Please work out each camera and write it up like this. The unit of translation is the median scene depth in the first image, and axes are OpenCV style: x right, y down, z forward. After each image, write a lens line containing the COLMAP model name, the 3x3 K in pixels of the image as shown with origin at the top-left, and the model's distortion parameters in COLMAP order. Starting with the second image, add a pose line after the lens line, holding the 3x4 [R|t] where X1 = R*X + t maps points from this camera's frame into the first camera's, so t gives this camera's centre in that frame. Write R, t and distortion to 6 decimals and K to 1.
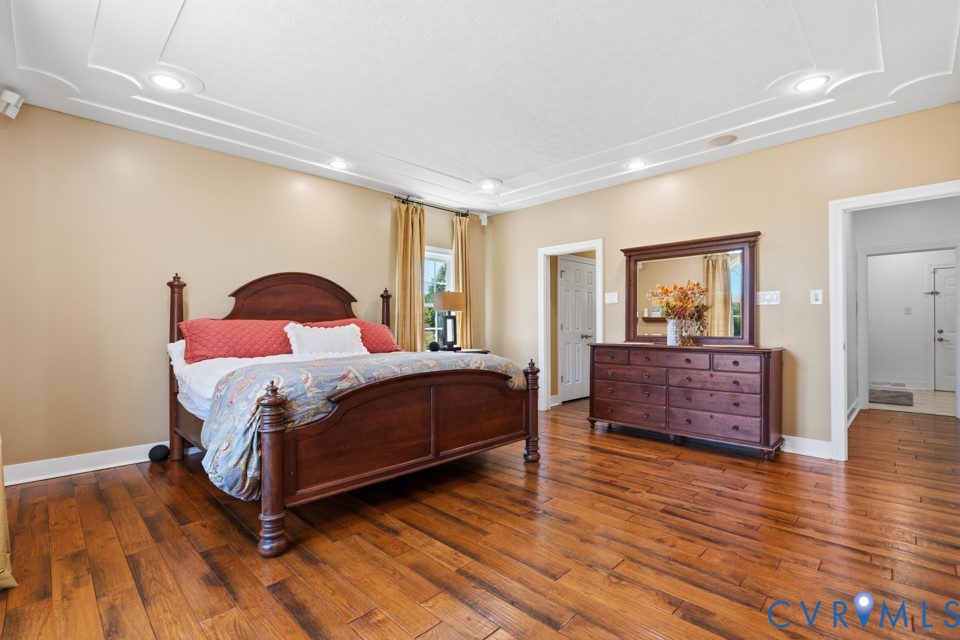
lens RADIAL K [[436.0, 0, 474.2], [0, 436.0, 327.4], [0, 0, 1]] dist [0.004092, 0.000304]
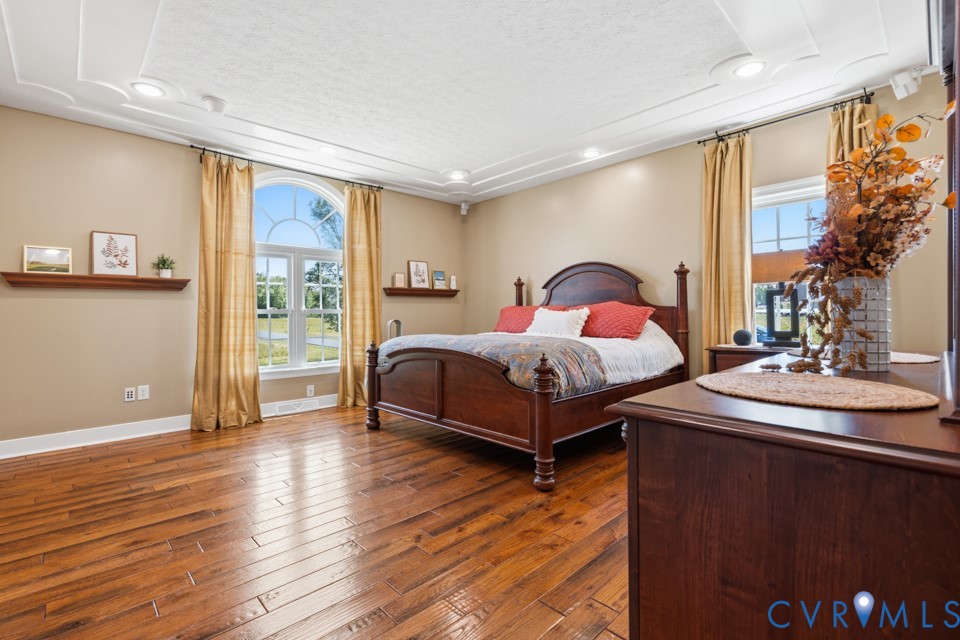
lens RADIAL K [[436.0, 0, 477.8], [0, 436.0, 310.6], [0, 0, 1]] dist [0.004092, 0.000304]
pose [[-0.027550, -0.003555, -0.999614, 0.870465], [0.010990, 0.999932, -0.003859, 0.000660], [0.999560, -0.011092, -0.027509, 0.890763]]
